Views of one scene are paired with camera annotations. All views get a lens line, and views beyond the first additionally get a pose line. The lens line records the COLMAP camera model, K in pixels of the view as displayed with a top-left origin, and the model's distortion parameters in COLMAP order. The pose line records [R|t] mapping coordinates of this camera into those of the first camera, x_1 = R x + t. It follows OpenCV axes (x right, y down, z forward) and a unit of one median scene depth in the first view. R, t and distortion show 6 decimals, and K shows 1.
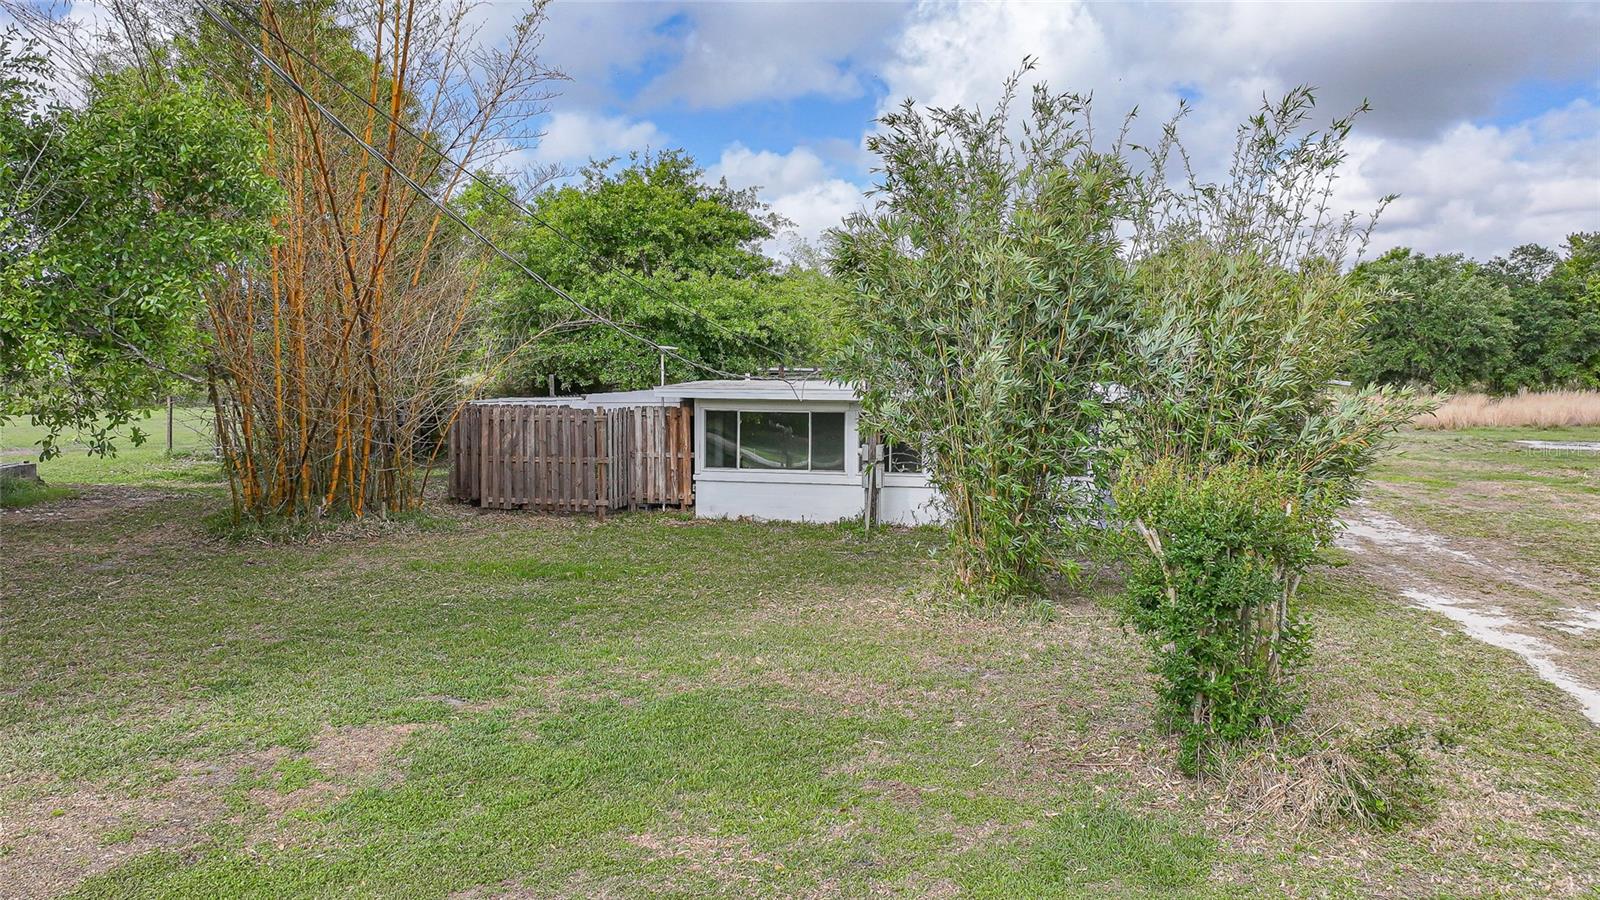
lens RADIAL K [[1117.9, 0, 811.8], [0, 1117.9, 451.1], [0, 0, 1]] dist [0.000906, 0.012891]
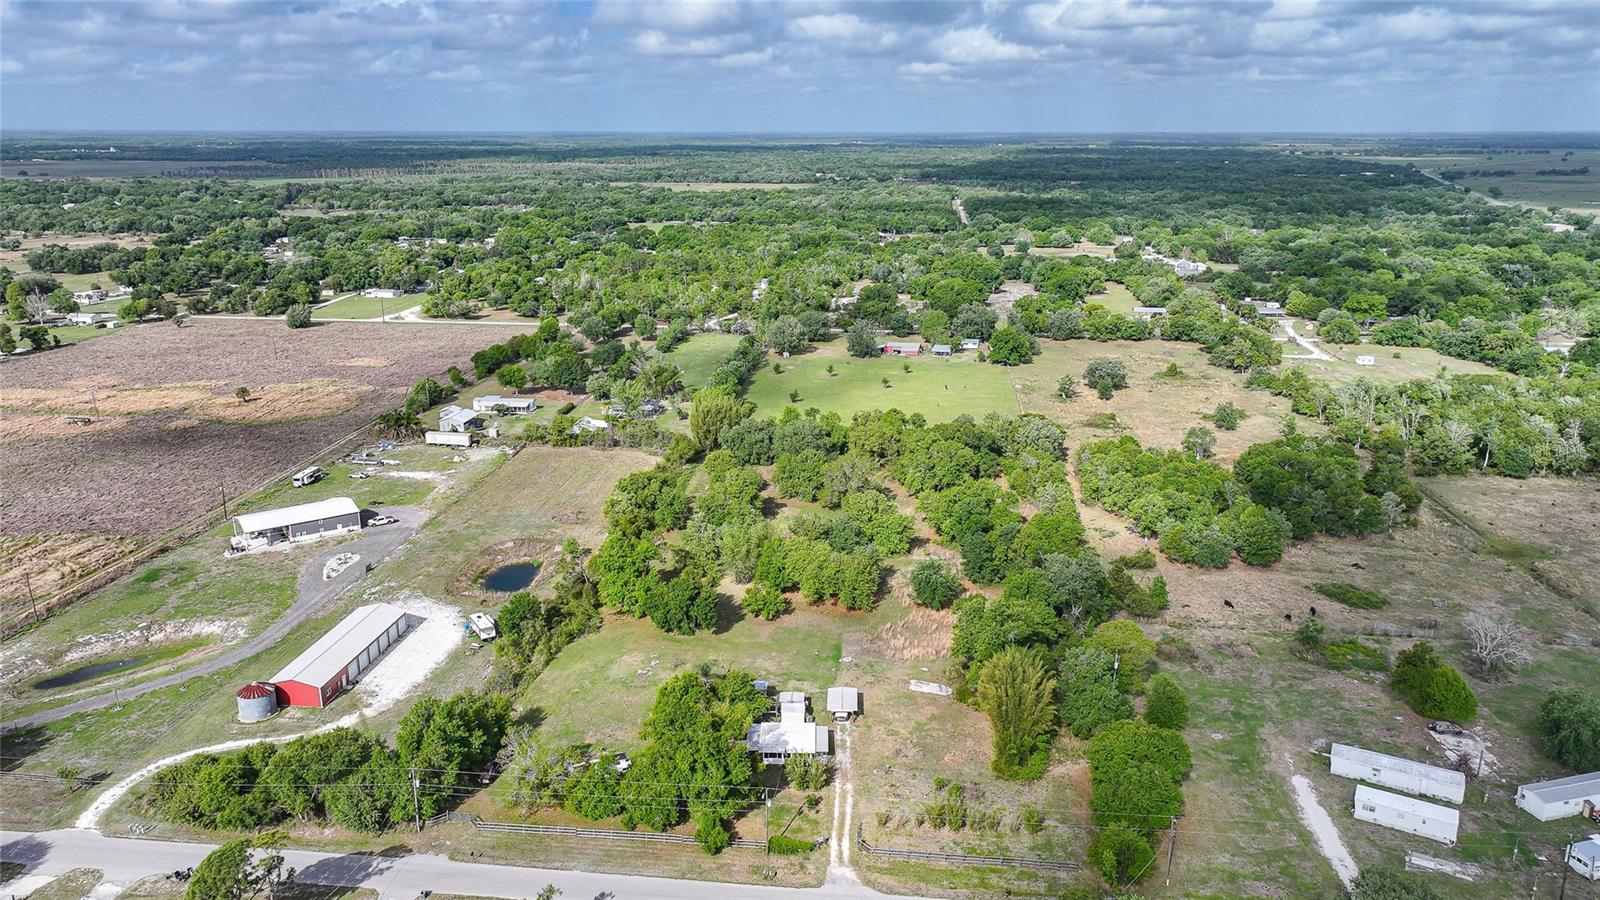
lens RADIAL K [[1121.1, 0, 788.6], [0, 1121.1, 475.0], [0, 0, 1]] dist [0.009754, -0.001619]
pose [[0.987380, -0.054846, 0.148570, -1.015137], [0.019854, 0.973585, 0.227460, -3.832059], [-0.157121, -0.221640, 0.962387, -6.405326]]
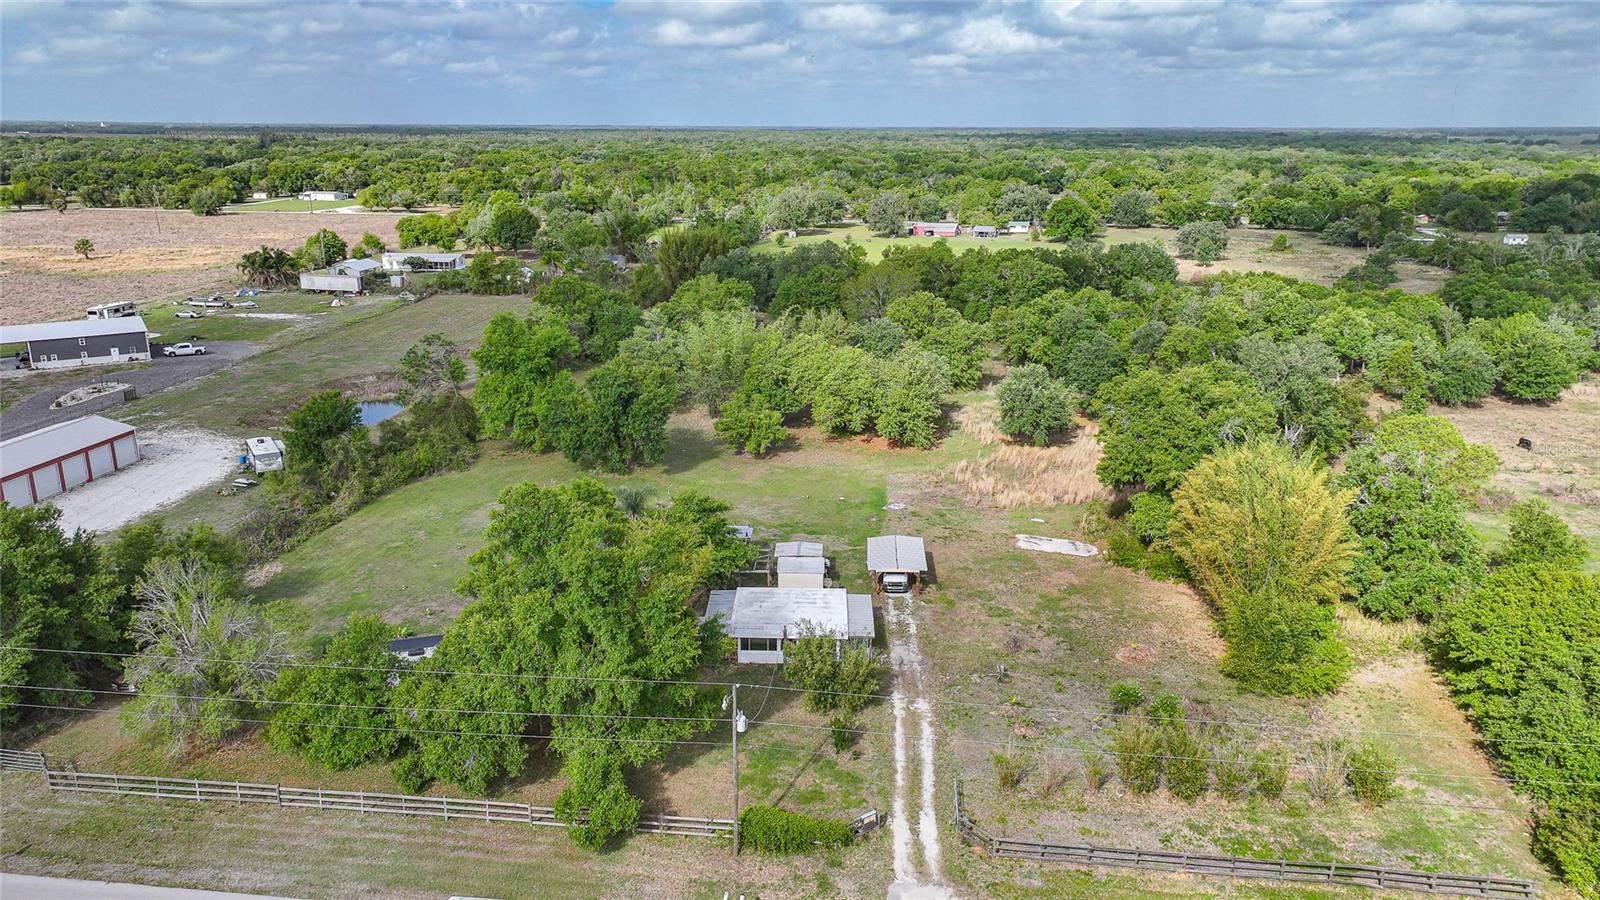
lens RADIAL K [[1117.9, 0, 798.1], [0, 1117.9, 466.5], [0, 0, 1]] dist [0.000906, 0.012891]
pose [[0.987243, -0.046374, 0.152315, -0.454547], [0.011808, 0.975335, 0.220415, -1.451766], [-0.158780, -0.215805, 0.963440, -2.613445]]
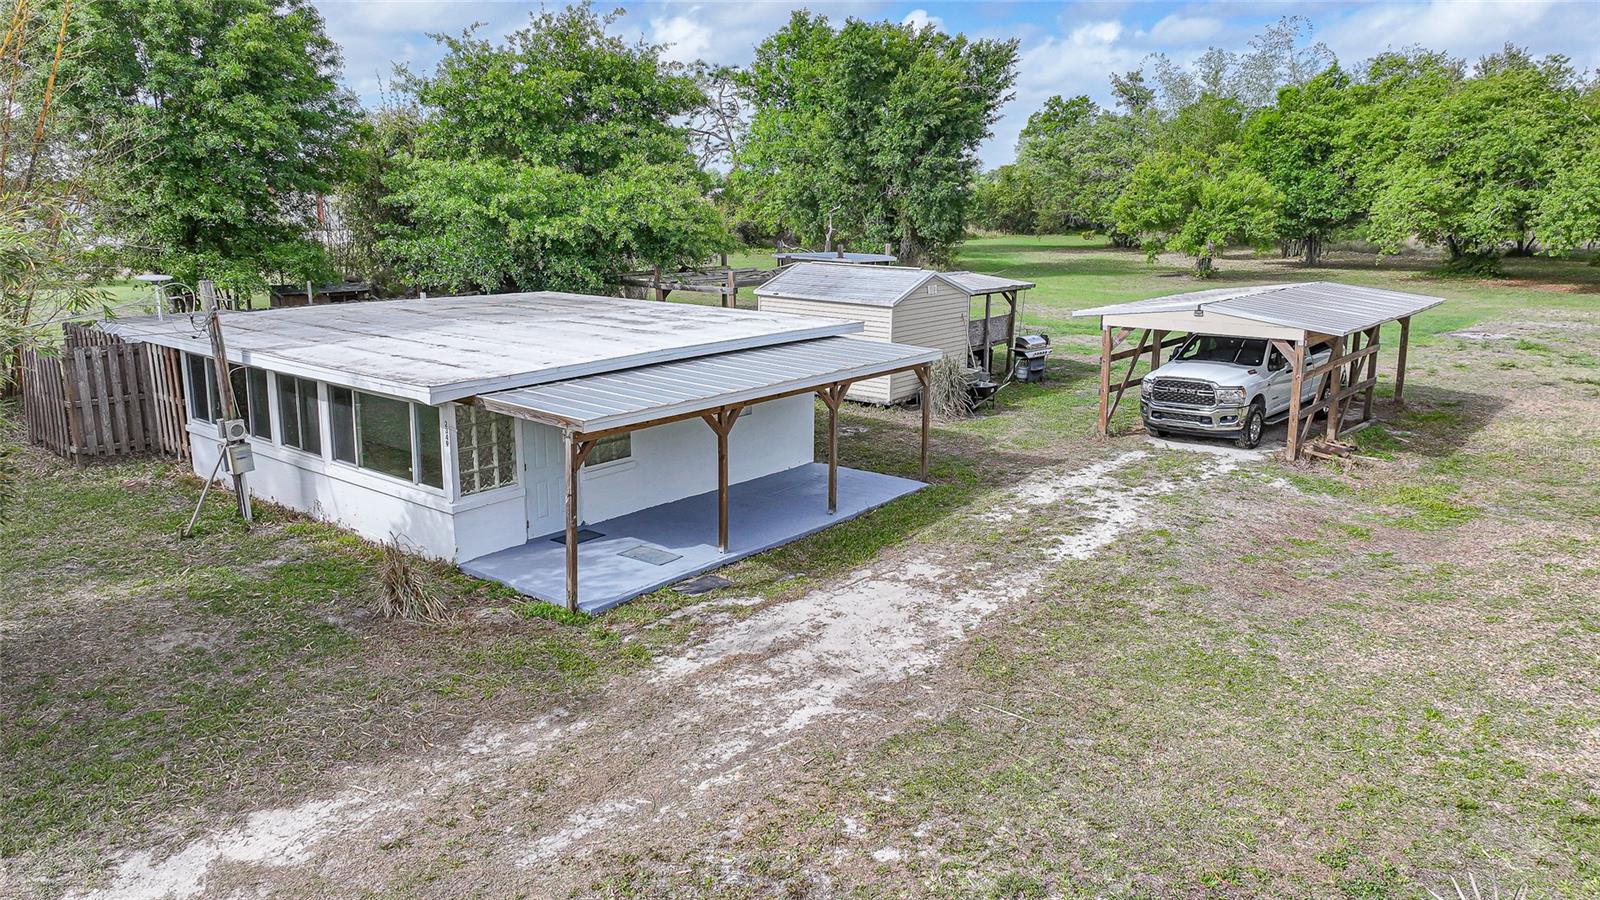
lens RADIAL K [[1117.9, 0, 811.3], [0, 1117.9, 443.2], [0, 0, 1]] dist [0.000906, 0.012891]
pose [[0.881842, 0.105490, -0.459593, 0.733976], [-0.038625, 0.987539, 0.152558, -0.118222], [0.469960, -0.116781, 0.874929, 0.454987]]
